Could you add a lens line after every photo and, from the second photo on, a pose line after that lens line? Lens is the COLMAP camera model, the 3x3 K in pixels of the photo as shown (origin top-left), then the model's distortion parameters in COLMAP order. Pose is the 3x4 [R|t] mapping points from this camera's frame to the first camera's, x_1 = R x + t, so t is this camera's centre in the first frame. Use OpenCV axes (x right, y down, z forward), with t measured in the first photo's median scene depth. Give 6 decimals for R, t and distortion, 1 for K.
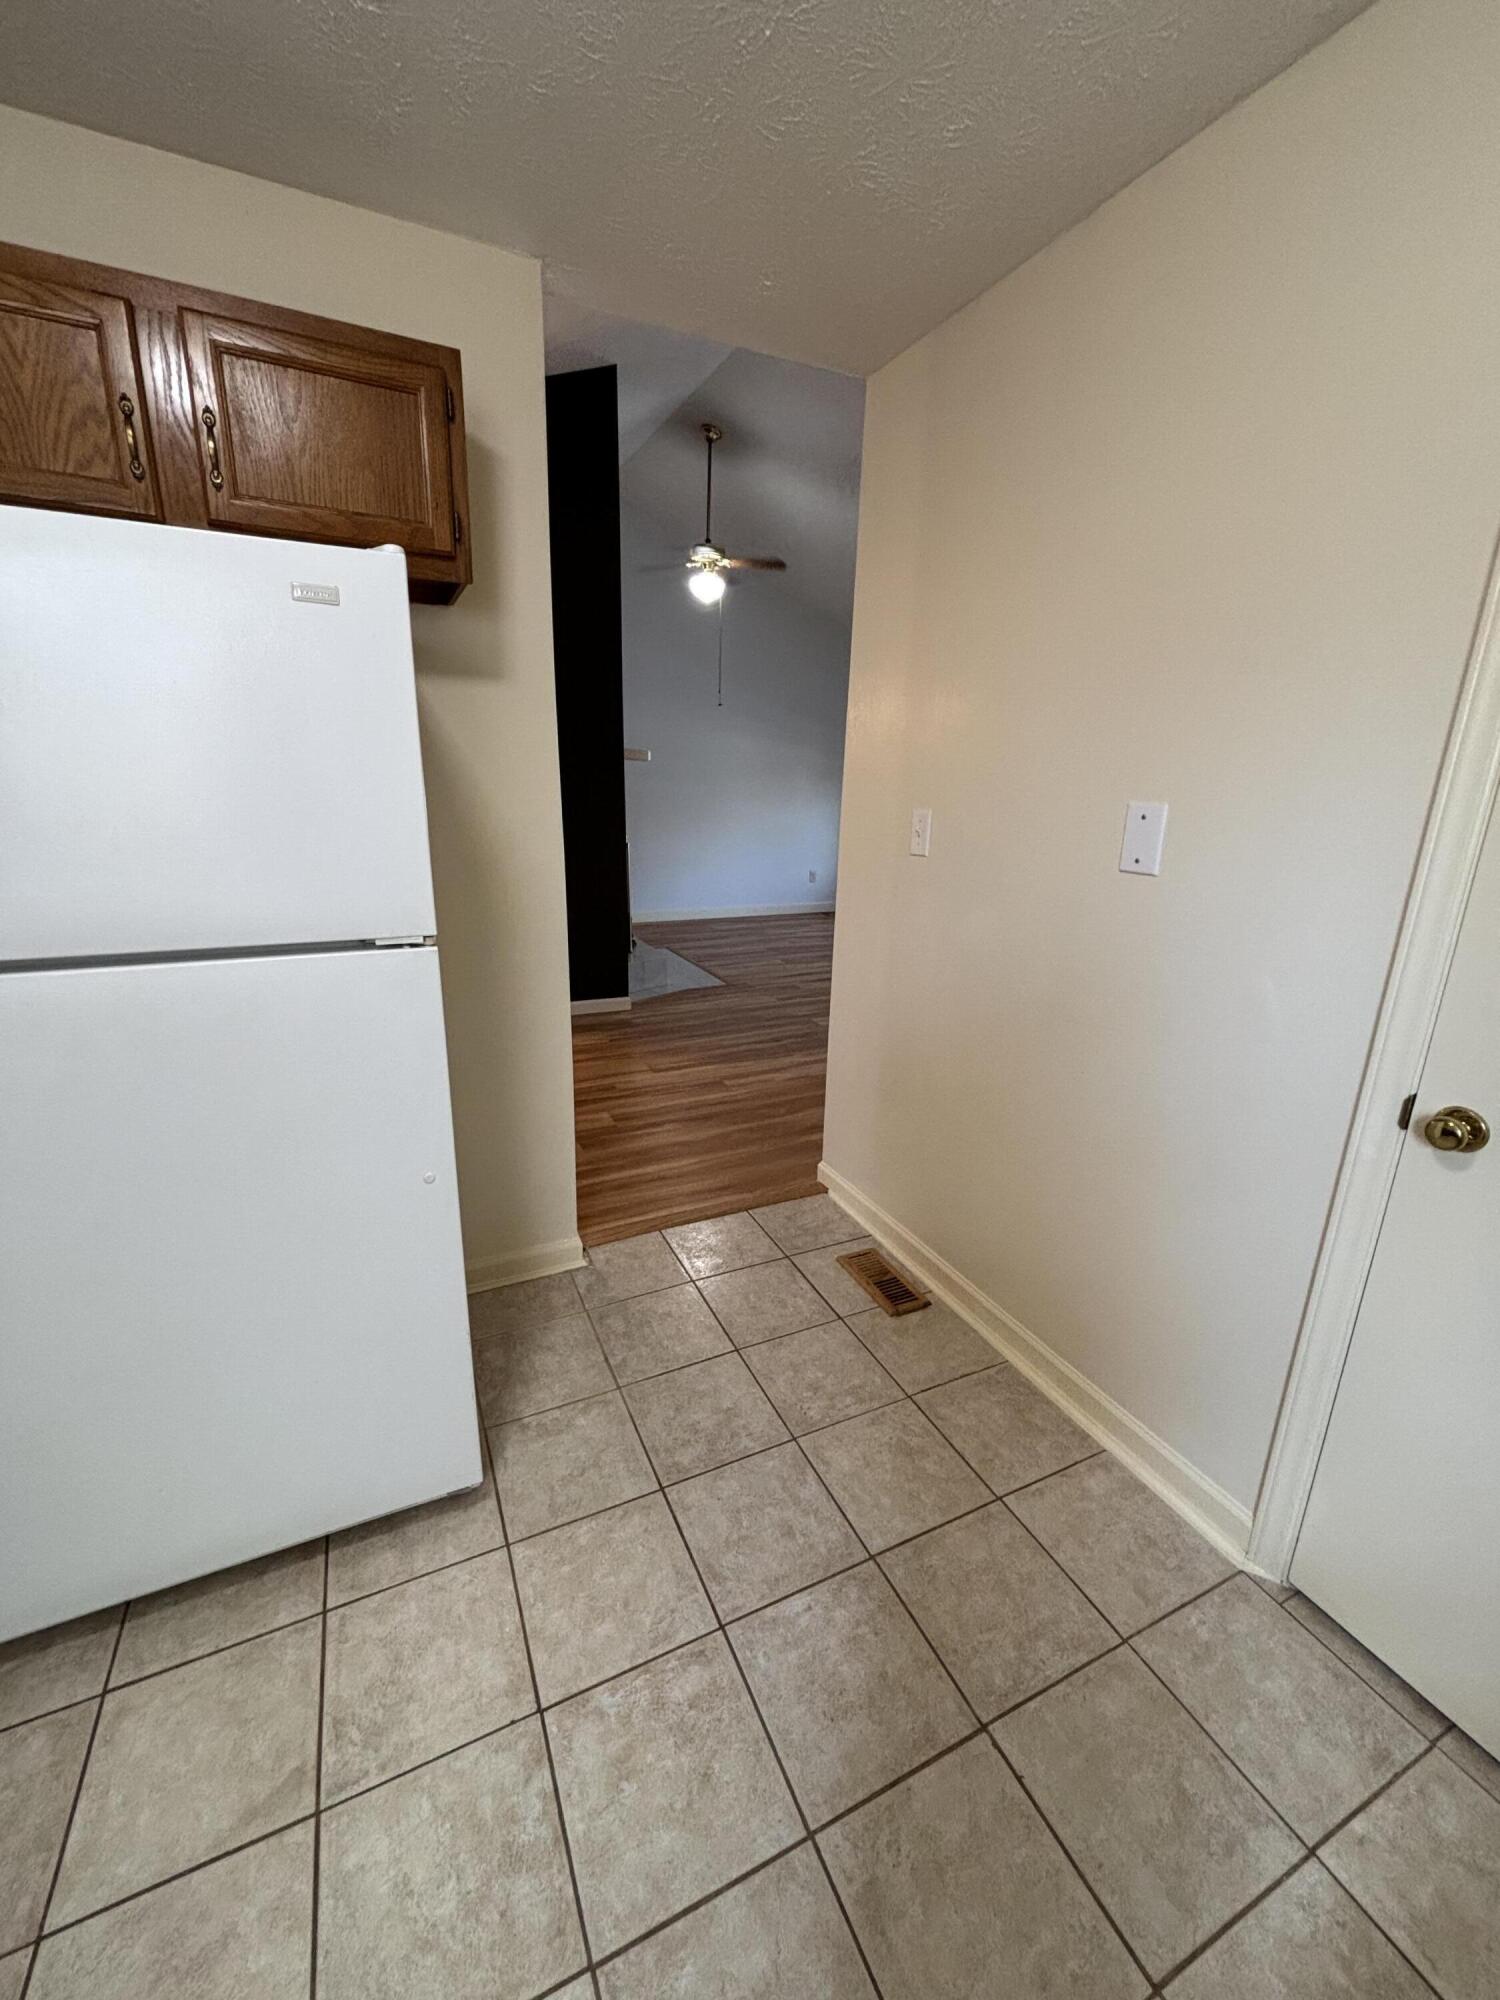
lens RADIAL K [[805.6, 0, 742.8], [0, 805.6, 1005.0], [0, 0, 1]] dist [-0.001811, 0.001094]
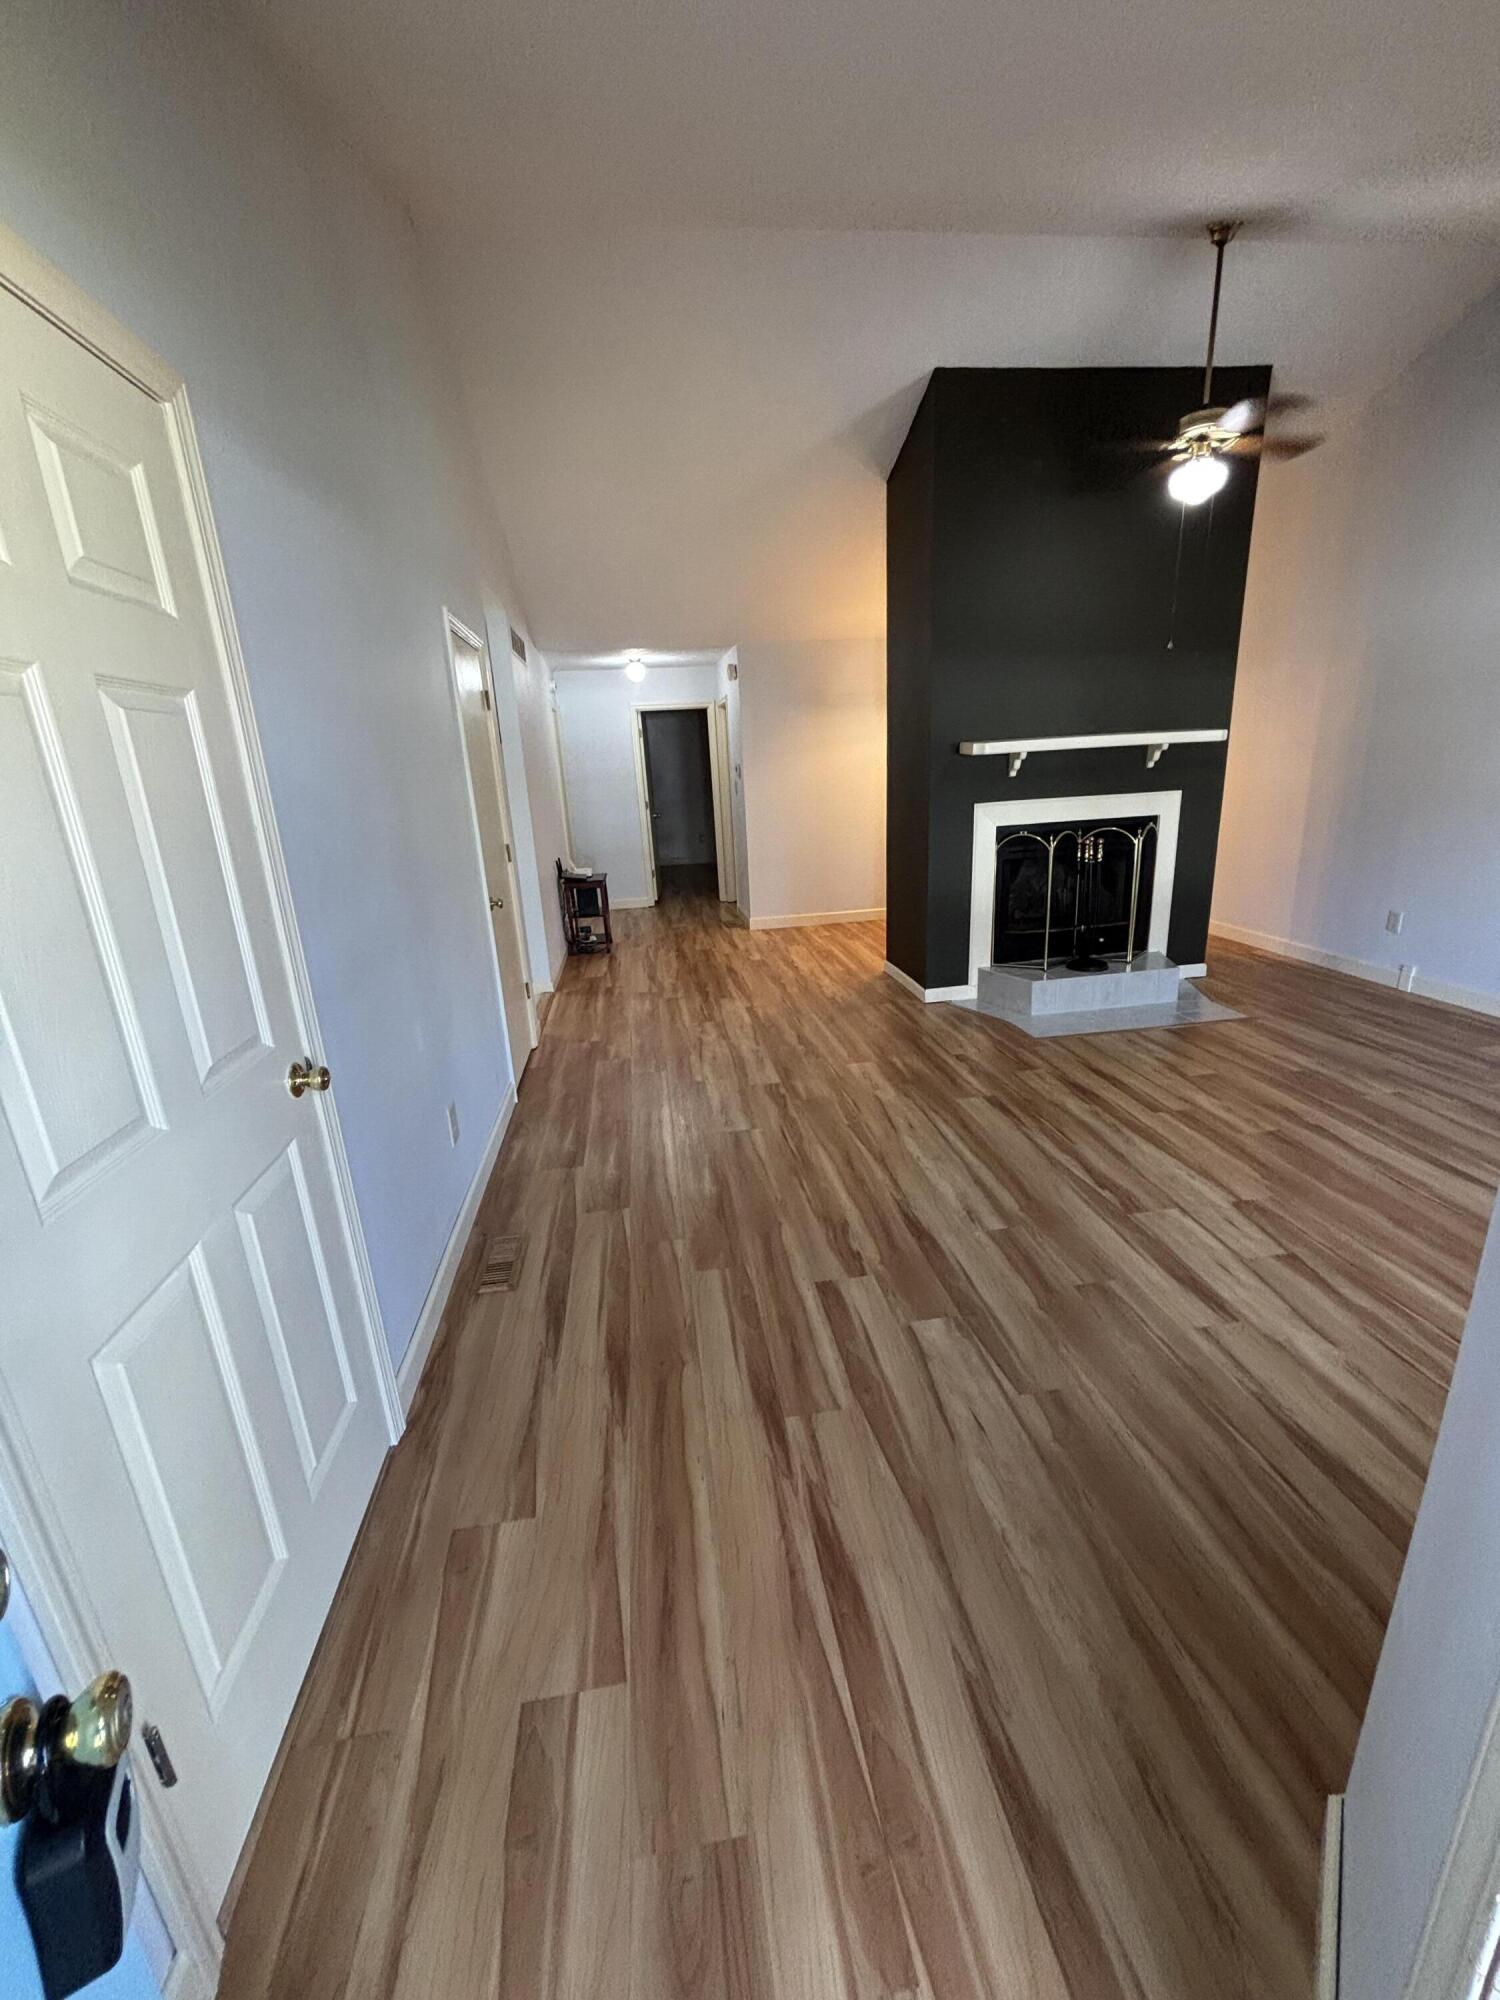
lens RADIAL K [[805.6, 0, 734.3], [0, 805.6, 1003.4], [0, 0, 1]] dist [-0.001811, 0.001094]
pose [[-0.311991, 0.264294, -0.912584, 1.071557], [-0.225065, 0.912630, 0.341251, -0.357051], [0.923042, 0.311858, -0.225250, 1.250040]]
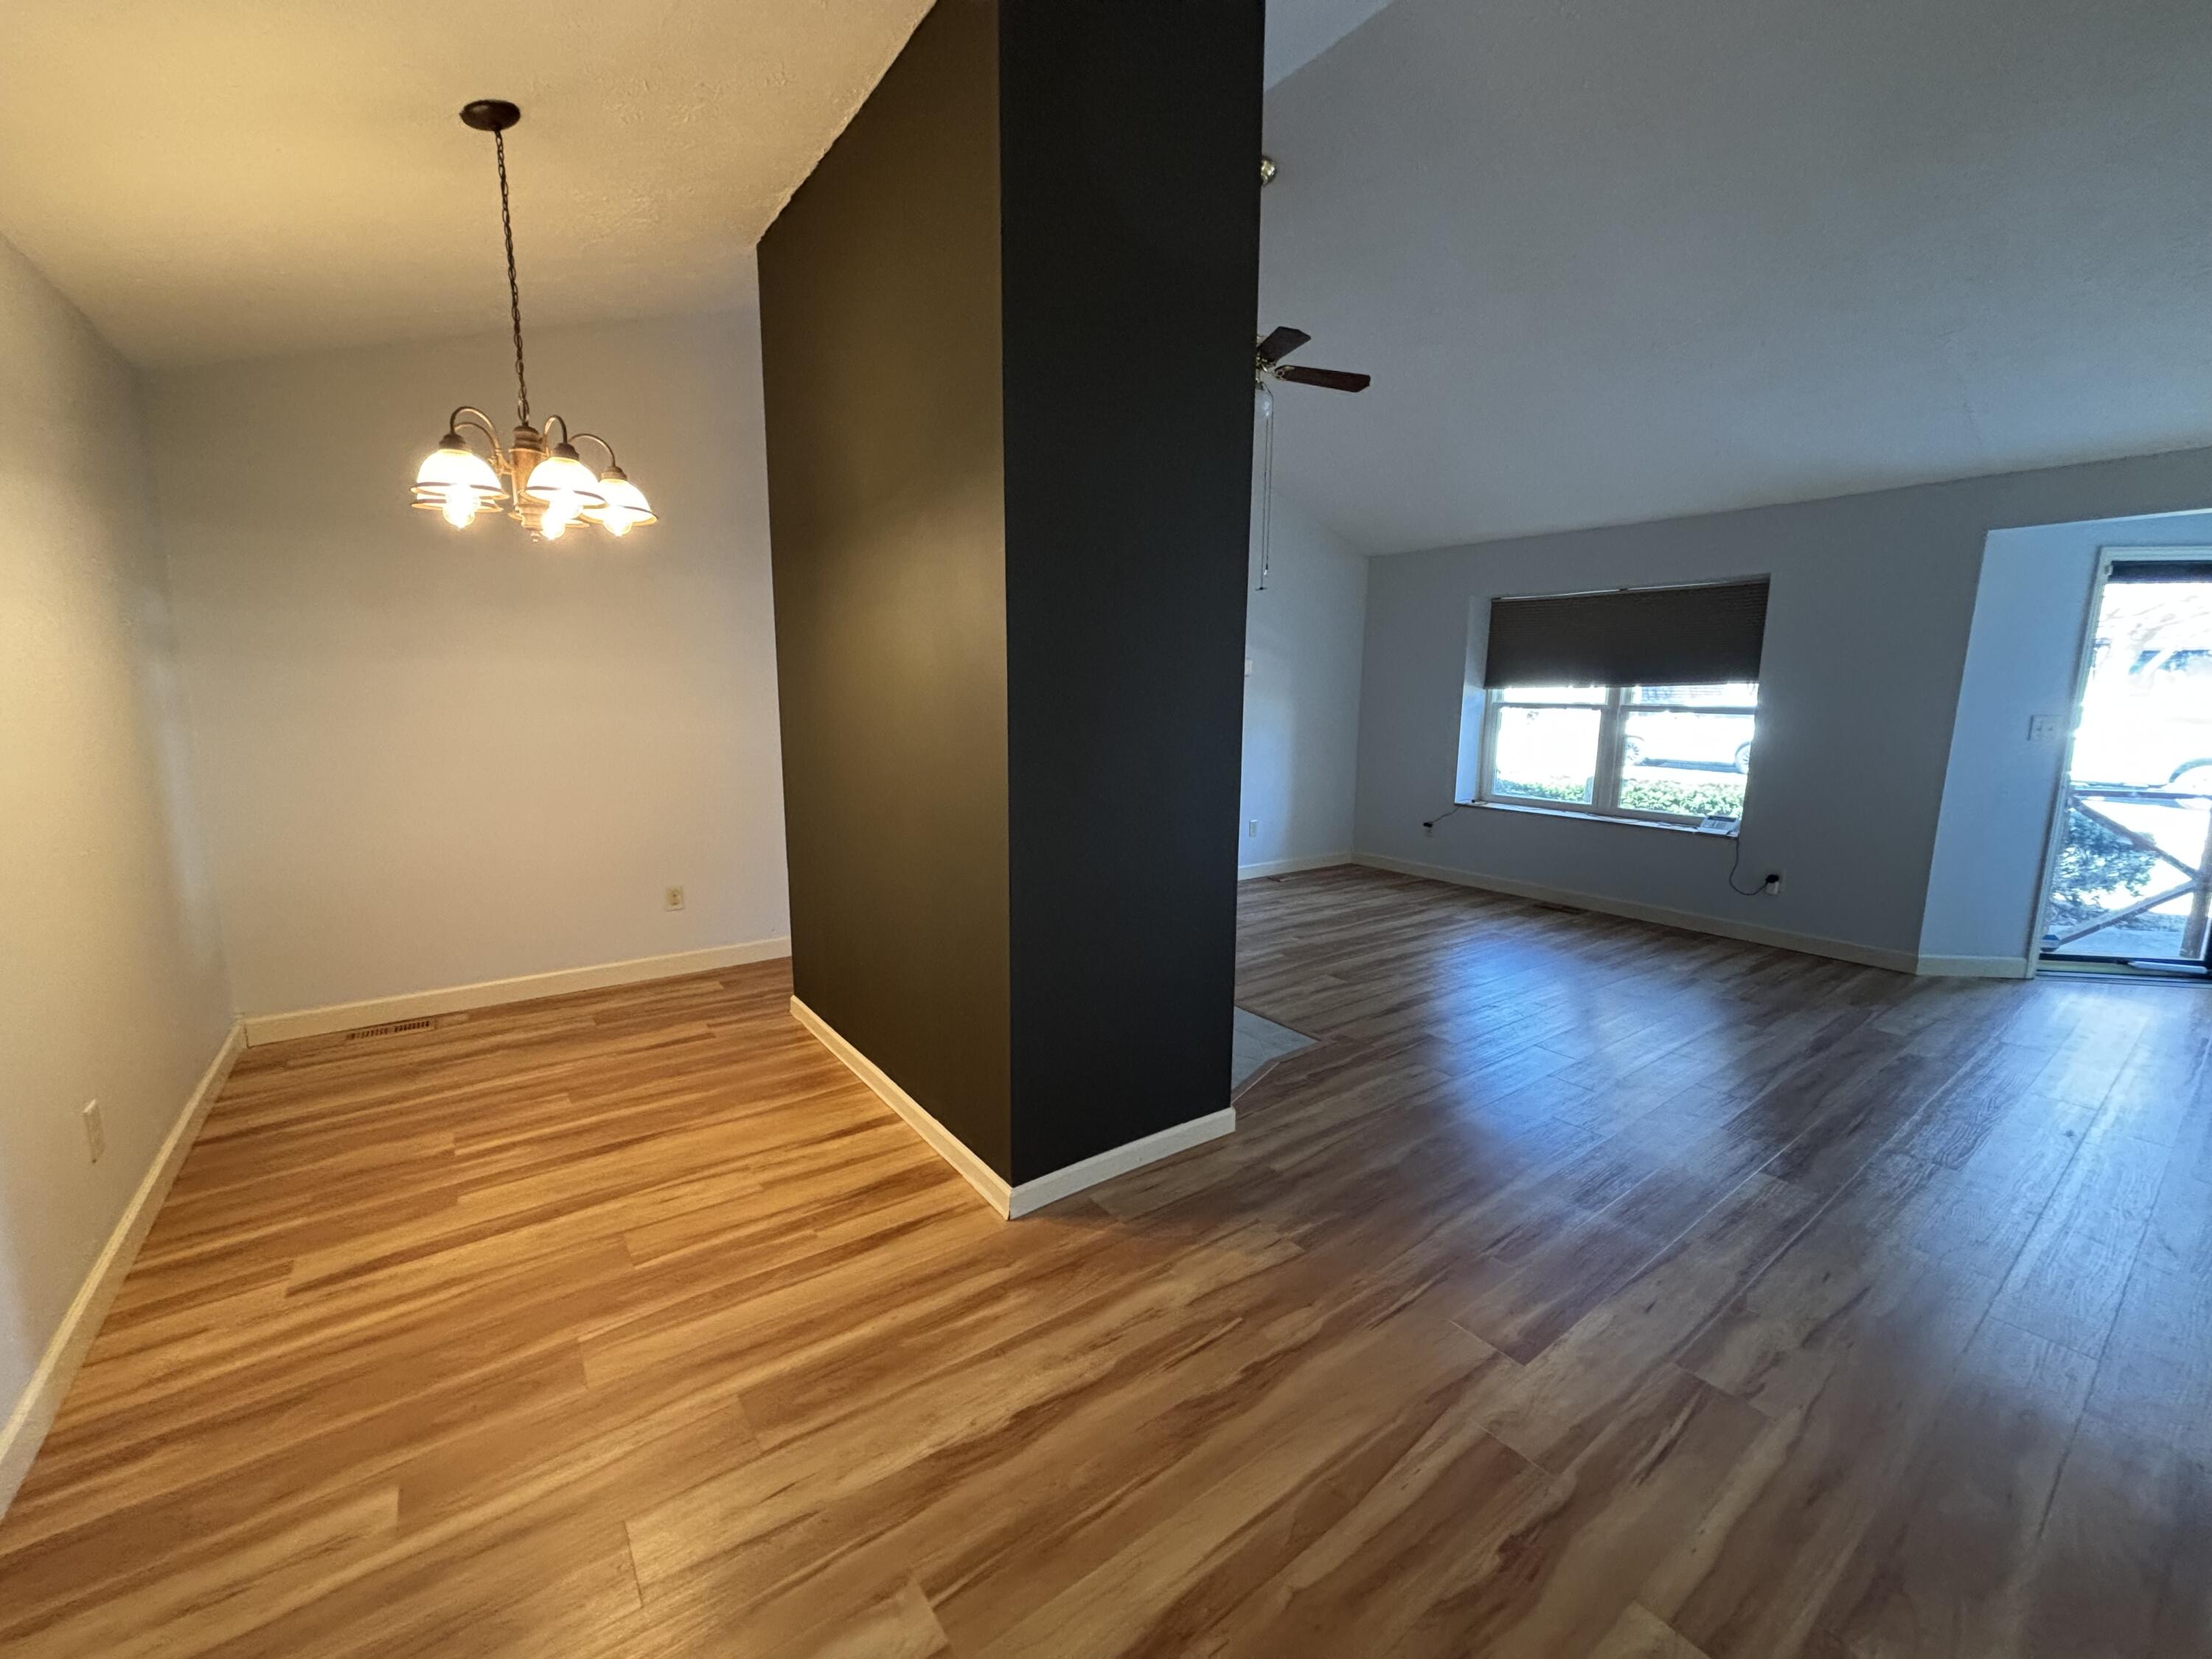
lens RADIAL K [[891.0, 0, 1115.1], [0, 891.0, 835.9], [0, 0, 1]] dist [-0.001811, 0.001094]
pose [[0.979629, -0.047835, 0.195035, -0.397764], [0.070454, 0.991349, -0.110738, -0.158846], [-0.188050, 0.122223, 0.974525, 0.524060]]
